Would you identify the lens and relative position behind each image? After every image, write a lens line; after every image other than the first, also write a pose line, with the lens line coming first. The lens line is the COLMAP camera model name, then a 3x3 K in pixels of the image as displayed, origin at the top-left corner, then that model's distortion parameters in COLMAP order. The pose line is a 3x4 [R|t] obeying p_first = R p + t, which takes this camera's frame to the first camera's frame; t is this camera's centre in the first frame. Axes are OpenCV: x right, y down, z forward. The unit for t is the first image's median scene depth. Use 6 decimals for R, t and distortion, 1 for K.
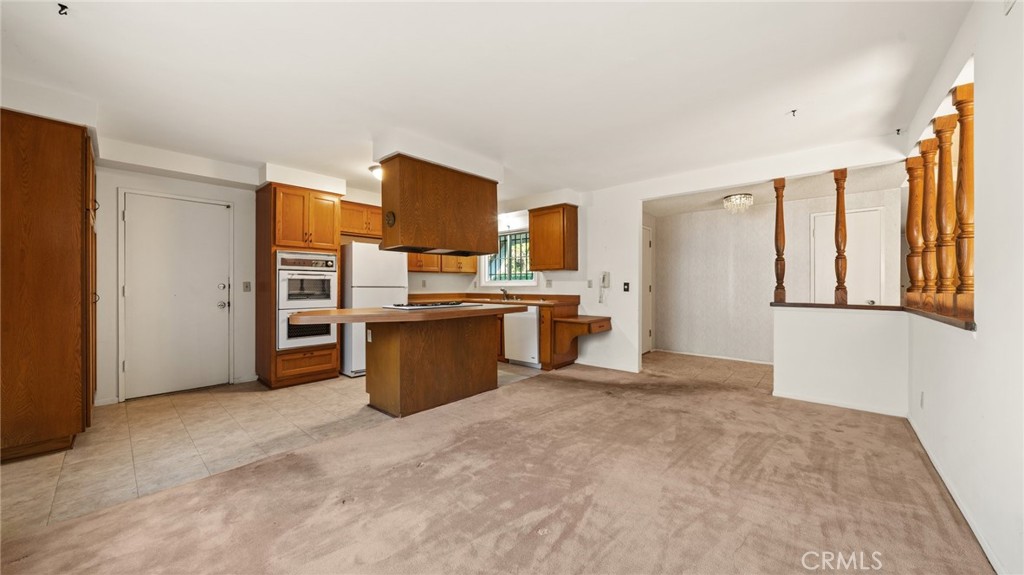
lens RADIAL K [[357.9, 0, 507.1], [0, 357.9, 286.3], [0, 0, 1]] dist [-0.009380, 0.000300]
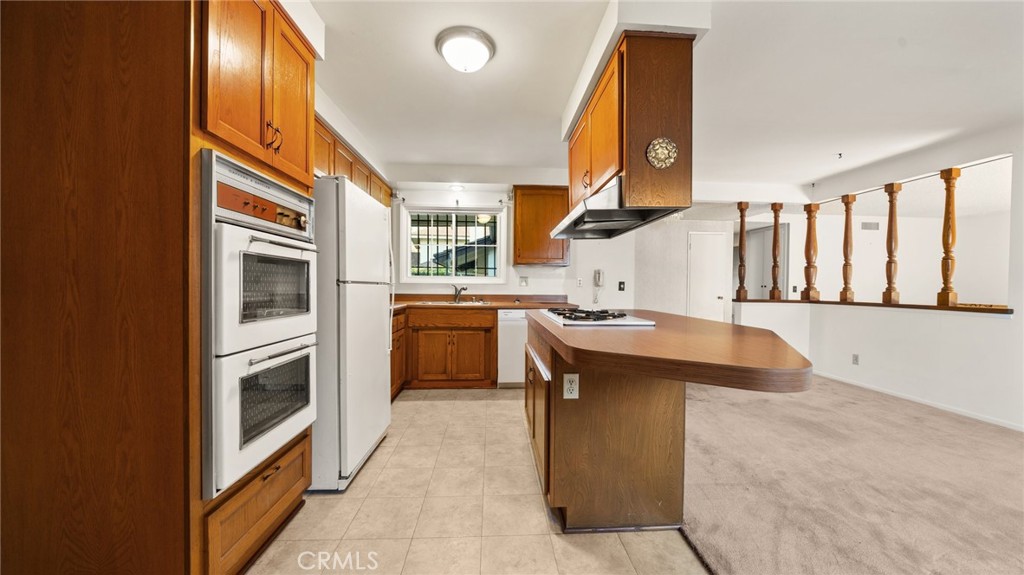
lens RADIAL K [[357.9, 0, 513.2], [0, 357.9, 291.0], [0, 0, 1]] dist [-0.009380, 0.000300]
pose [[0.711872, -0.003168, 0.702302, -0.674393], [-0.010020, 0.999842, 0.014666, 0.004801], [-0.702237, -0.017477, 0.711728, 0.625070]]
